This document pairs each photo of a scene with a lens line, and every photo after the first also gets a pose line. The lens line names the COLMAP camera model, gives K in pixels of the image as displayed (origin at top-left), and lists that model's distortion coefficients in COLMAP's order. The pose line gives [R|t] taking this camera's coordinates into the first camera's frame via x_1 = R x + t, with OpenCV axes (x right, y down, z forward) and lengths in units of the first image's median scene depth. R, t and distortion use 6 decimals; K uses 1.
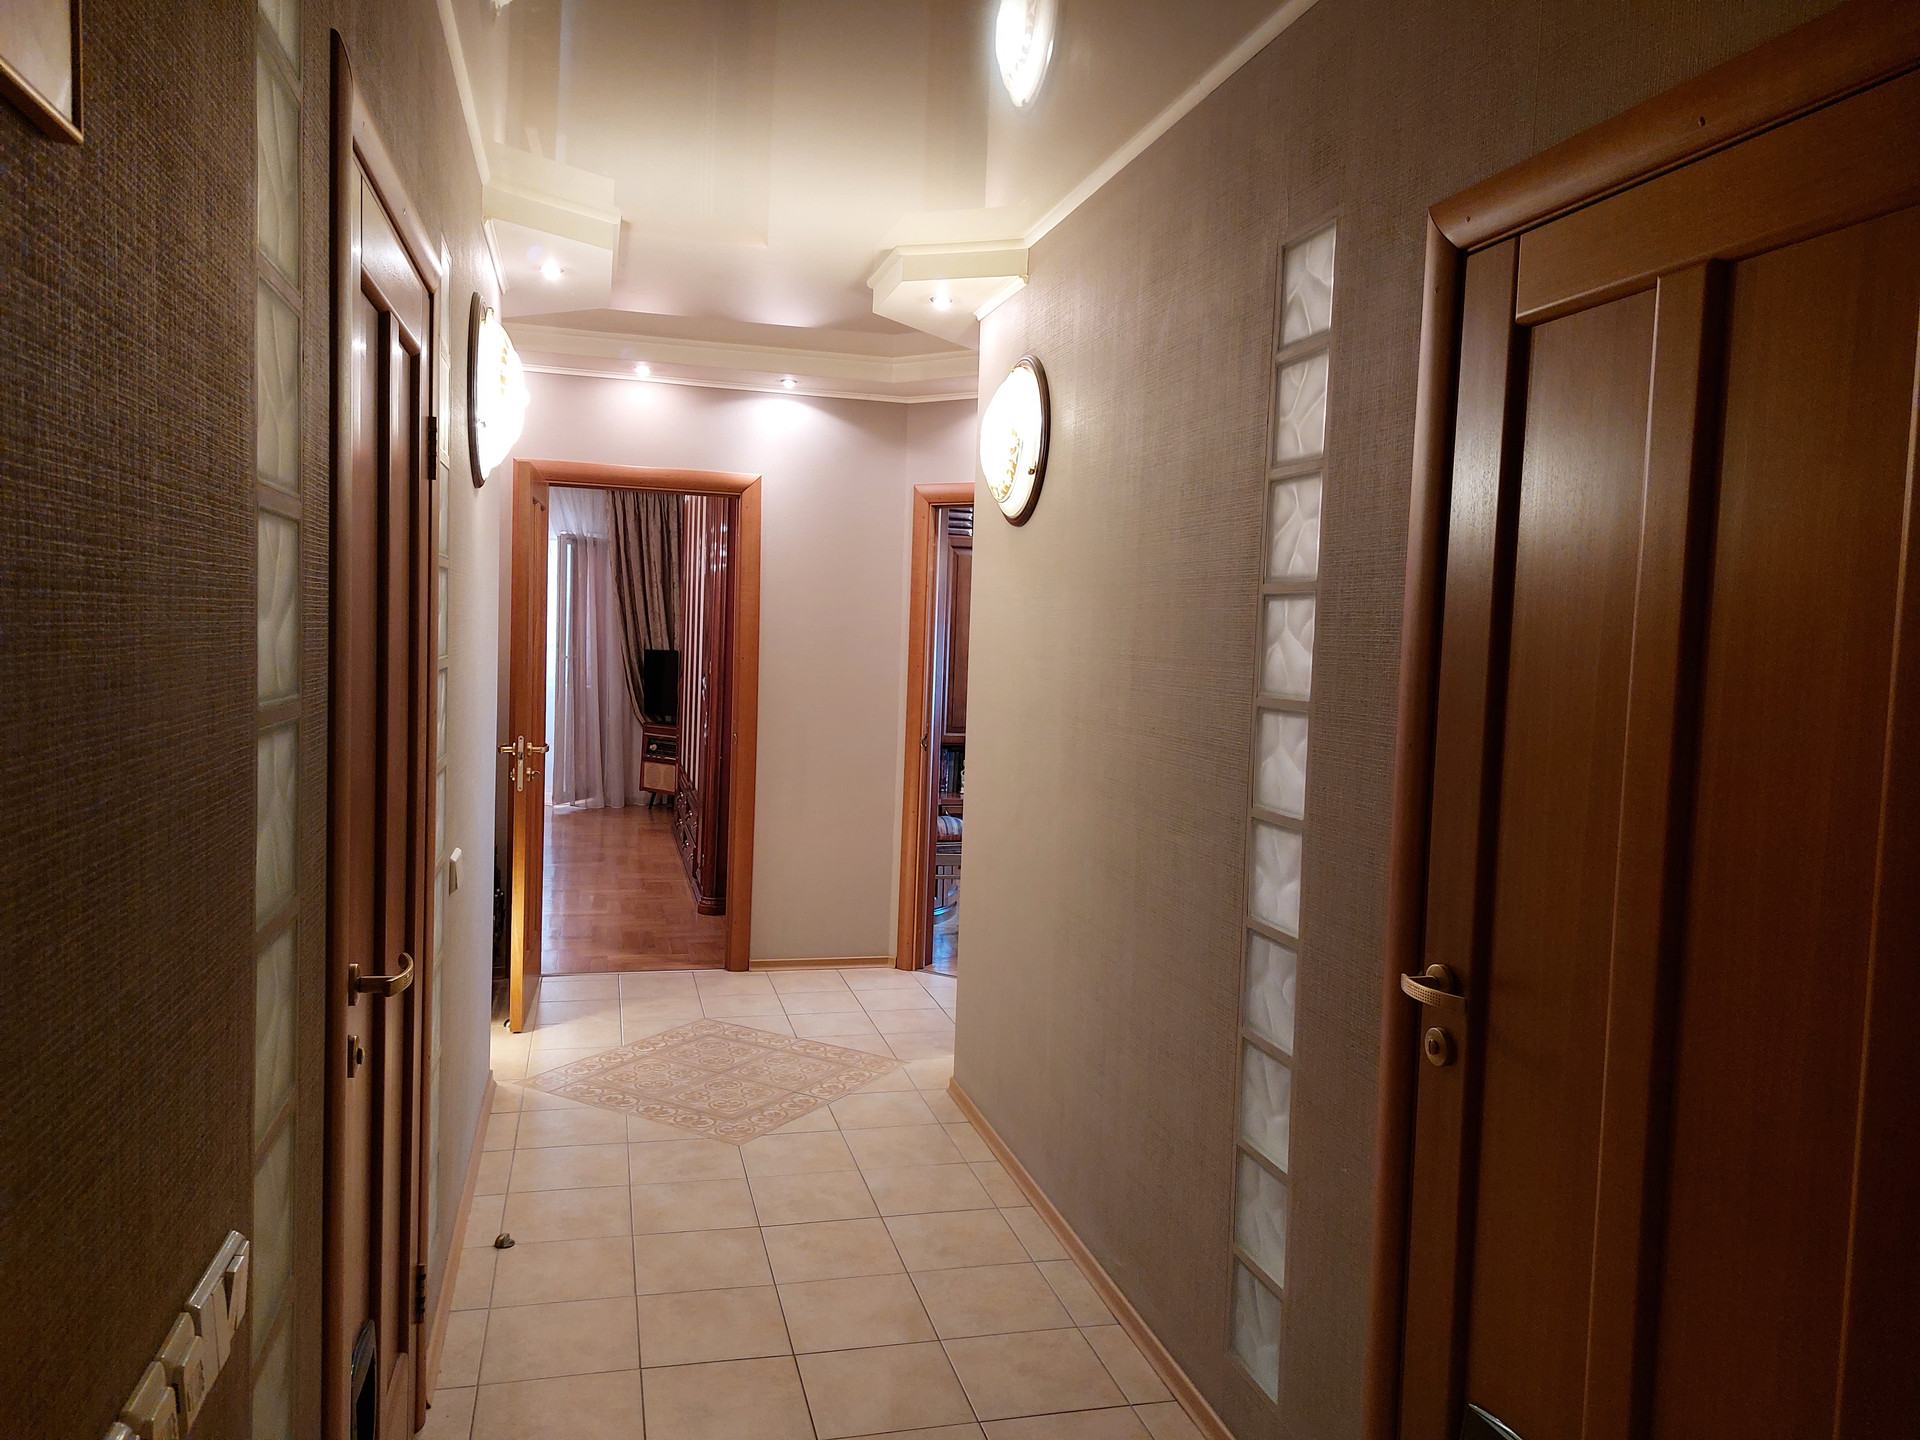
lens RADIAL K [[1362.6, 0, 974.8], [0, 1362.6, 727.2], [0, 0, 1]] dist [0.037808, -0.037421]
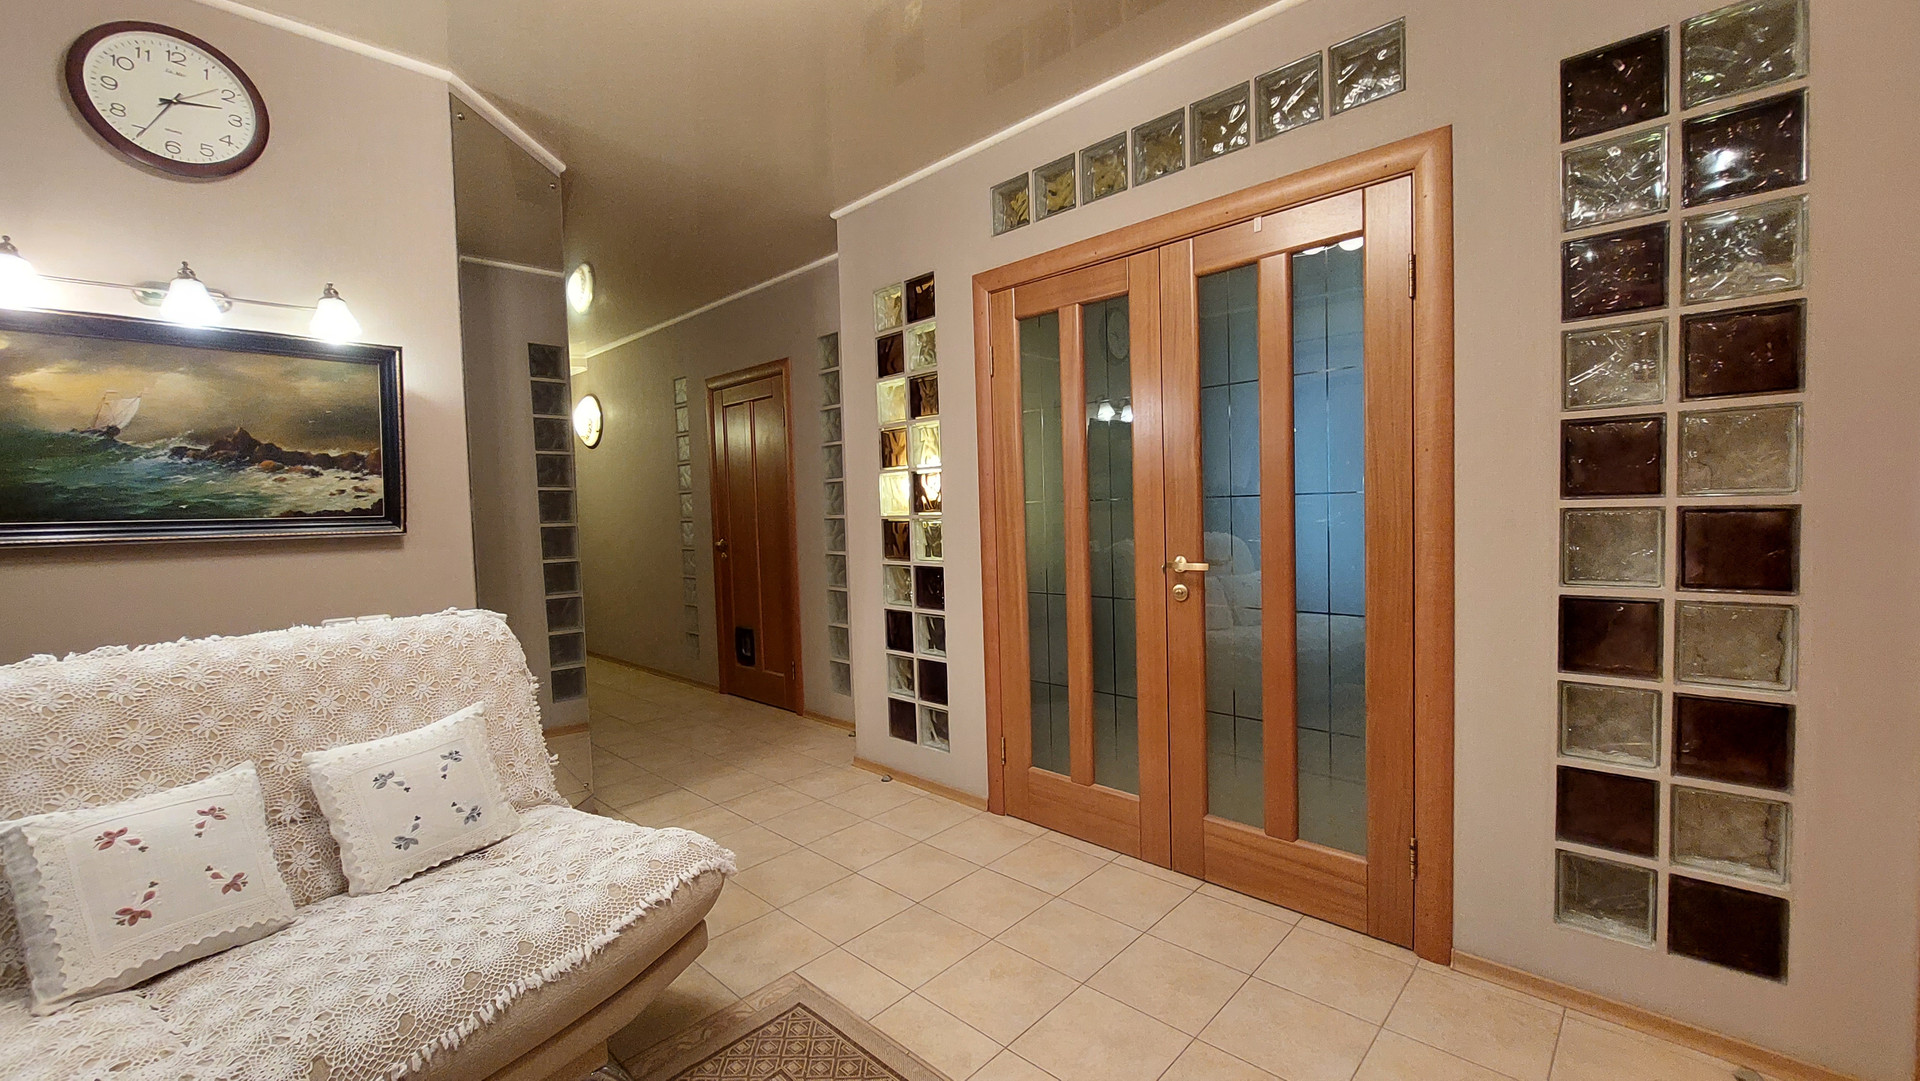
lens RADIAL K [[768.2, 0, 961.3], [0, 768.2, 543.9], [0, 0, 1]] dist [-0.009169, -0.000628]
pose [[0.856491, -0.088118, 0.508585, -0.240348], [0.097637, 0.995190, 0.008002, 0.197797], [-0.506844, 0.042803, 0.860975, -1.347491]]
